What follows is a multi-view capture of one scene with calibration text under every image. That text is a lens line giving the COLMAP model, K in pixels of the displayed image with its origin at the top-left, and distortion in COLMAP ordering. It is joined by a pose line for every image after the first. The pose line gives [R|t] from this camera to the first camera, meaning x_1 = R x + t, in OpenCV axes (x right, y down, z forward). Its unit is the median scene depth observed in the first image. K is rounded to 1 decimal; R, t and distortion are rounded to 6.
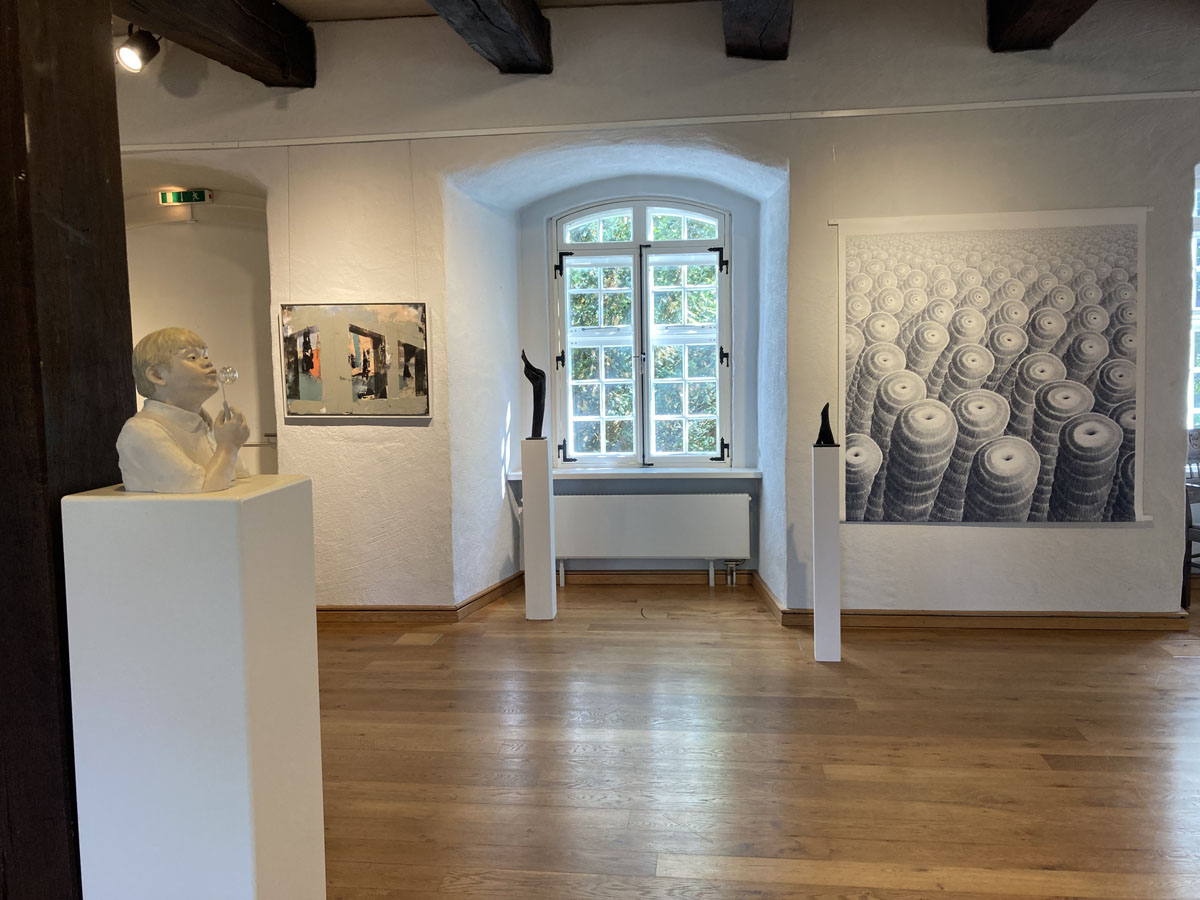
lens RADIAL K [[973.6, 0, 641.7], [0, 973.6, 432.2], [0, 0, 1]] dist [0.007065, -0.005883]
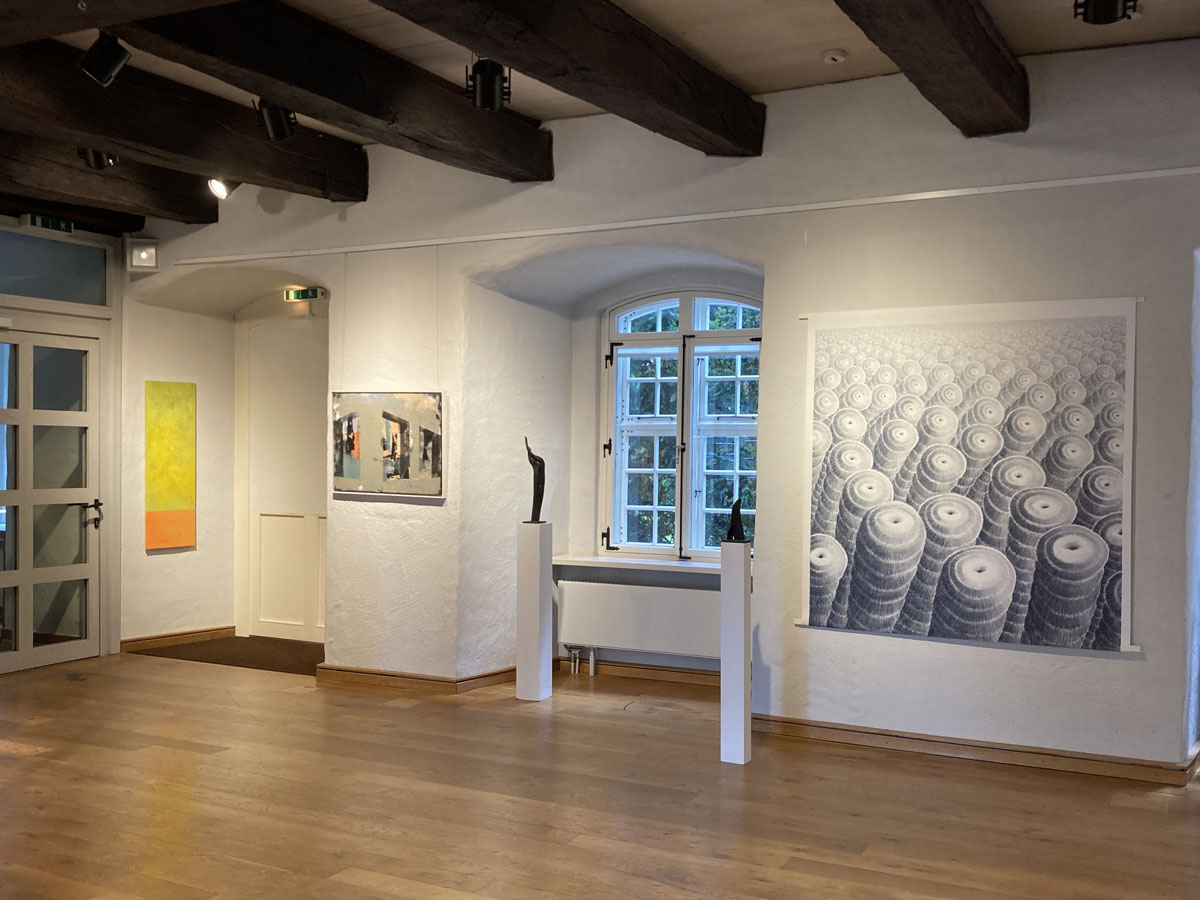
lens RADIAL K [[1134.6, 0, 623.4], [0, 1134.6, 448.6], [0, 0, 1]] dist [0.046588, -0.093852]
pose [[0.940806, 0.029256, -0.337679, 0.395549], [-0.053299, 0.996643, -0.062148, -0.002493], [0.334728, 0.076468, 0.939207, -0.115733]]
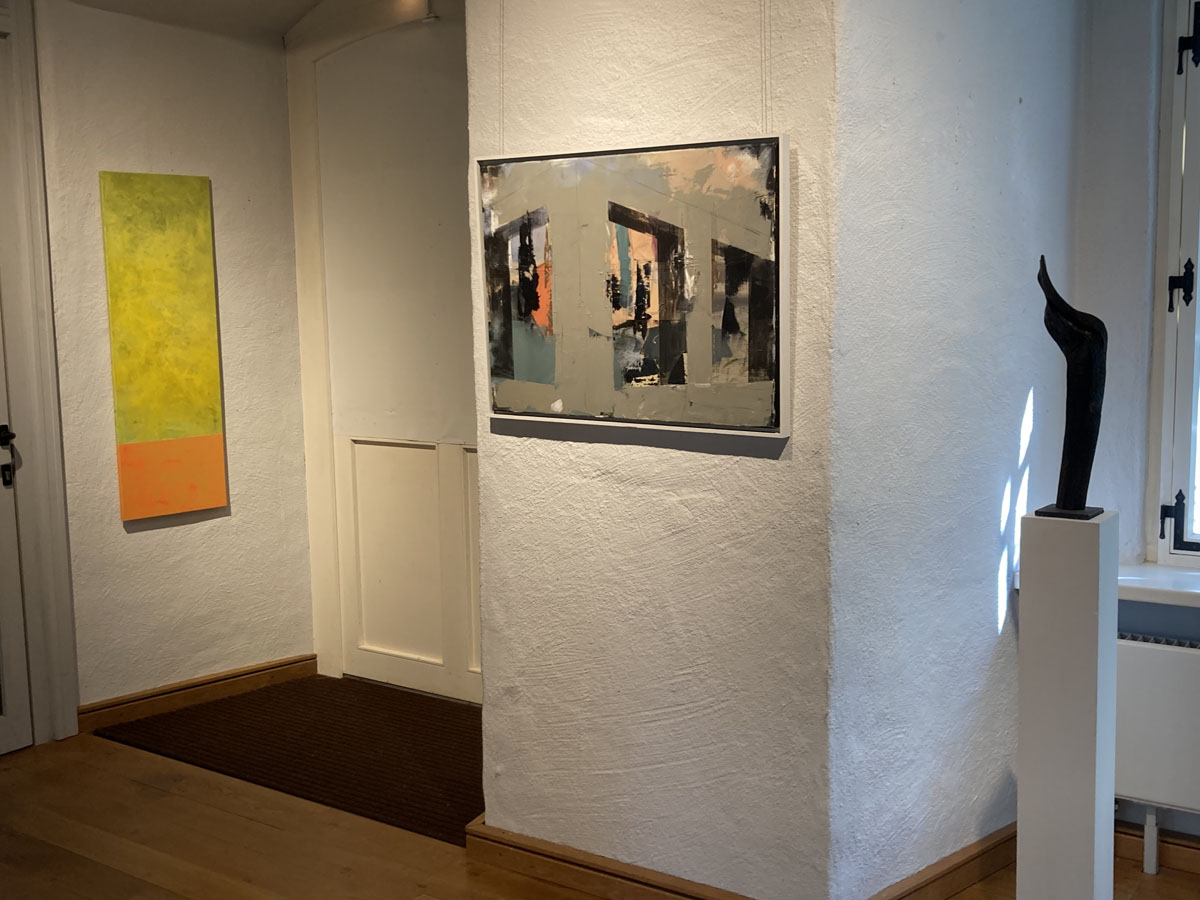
lens RADIAL K [[1339.1, 0, 601.5], [0, 1339.1, 440.7], [0, 0, 1]] dist [0.142214, 0.000000]
pose [[0.871070, 0.056930, -0.487848, -0.017853], [-0.037546, 0.998072, 0.049430, -0.037953], [0.489721, -0.024740, 0.871528, 0.500098]]
